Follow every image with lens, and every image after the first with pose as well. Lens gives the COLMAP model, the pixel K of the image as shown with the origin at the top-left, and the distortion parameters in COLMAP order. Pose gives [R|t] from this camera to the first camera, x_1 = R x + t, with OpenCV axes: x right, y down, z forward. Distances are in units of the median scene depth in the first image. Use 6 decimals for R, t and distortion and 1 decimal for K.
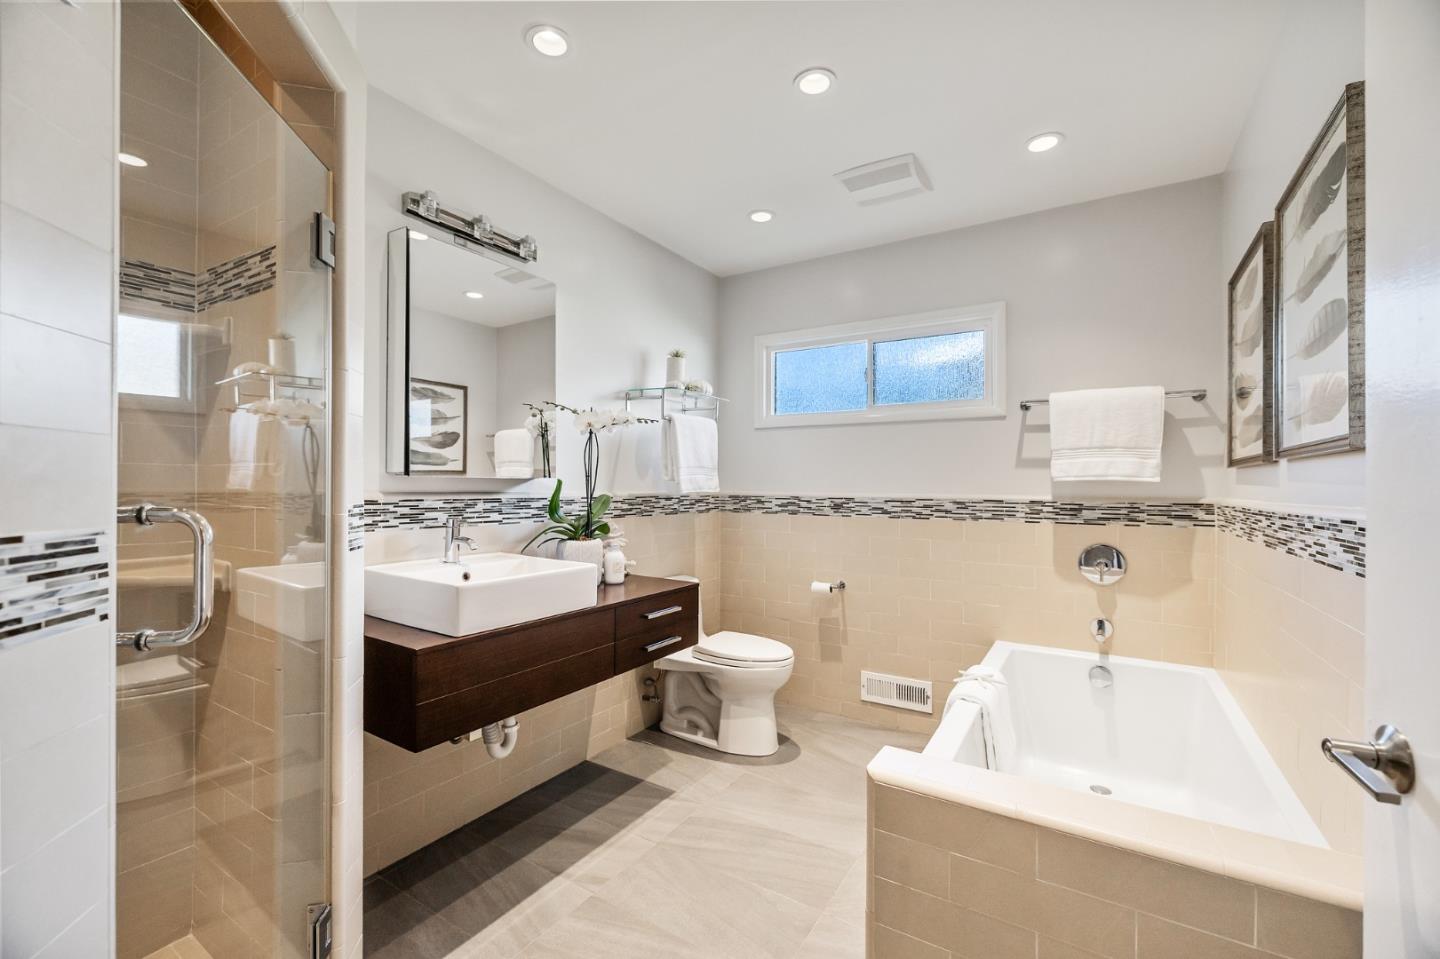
lens RADIAL K [[603.8, 0, 719.3], [0, 603.8, 488.4], [0, 0, 1]] dist [-0.001180, -0.000141]
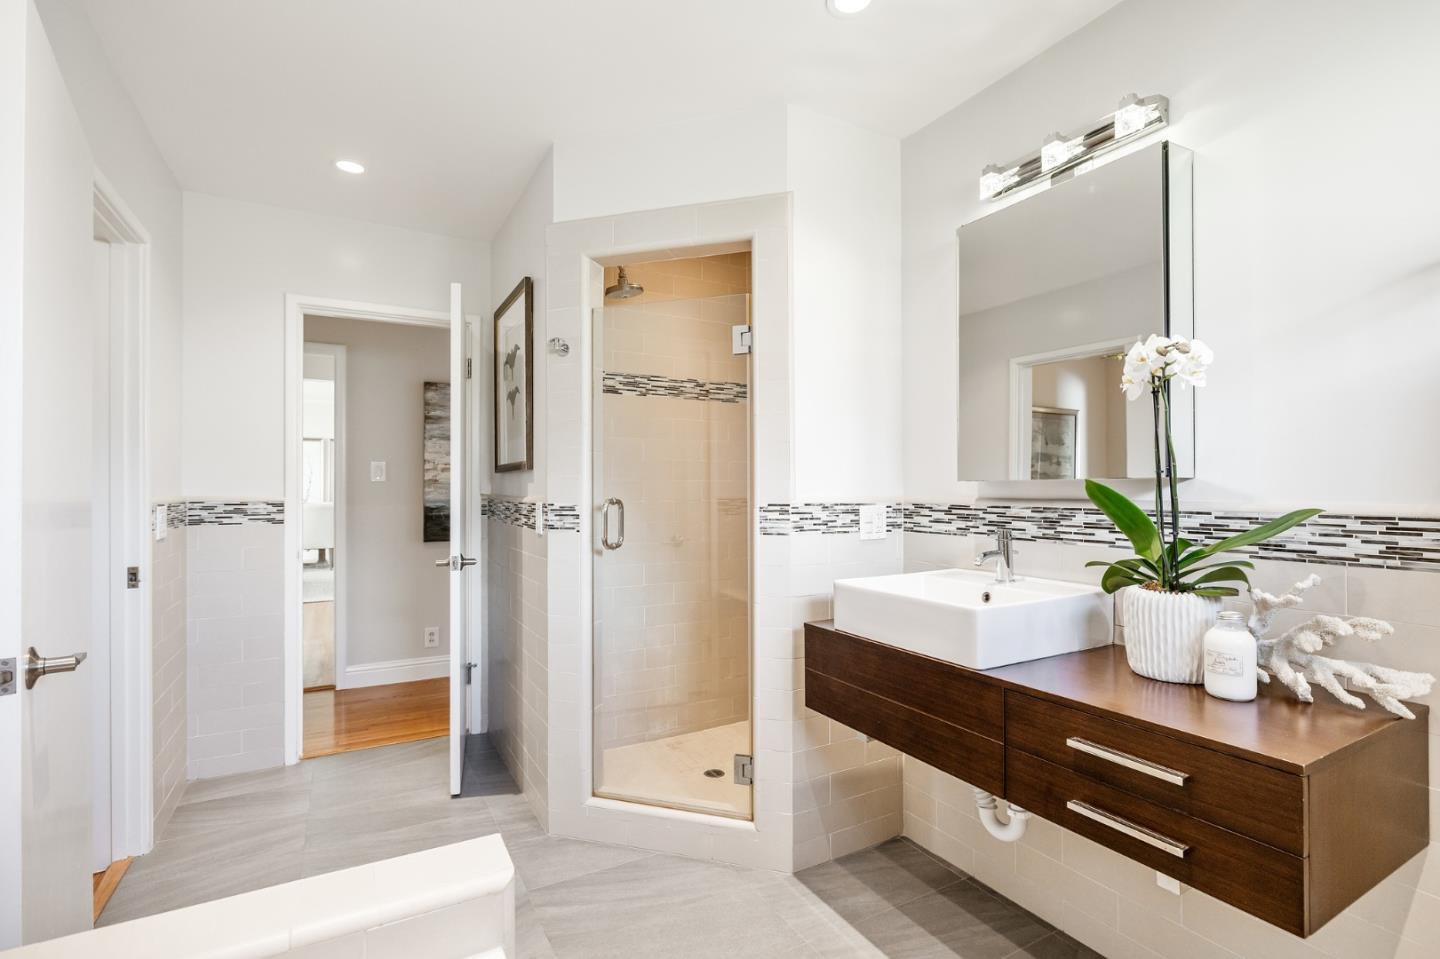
lens RADIAL K [[669.1, 0, 726.2], [0, 669.1, 498.6], [0, 0, 1]] dist [-0.001256, -0.000202]
pose [[-0.471436, 0.002876, -0.881896, 0.574724], [-0.006546, 0.999956, 0.006760, 0.002789], [0.881876, 0.008960, -0.471396, 1.099678]]
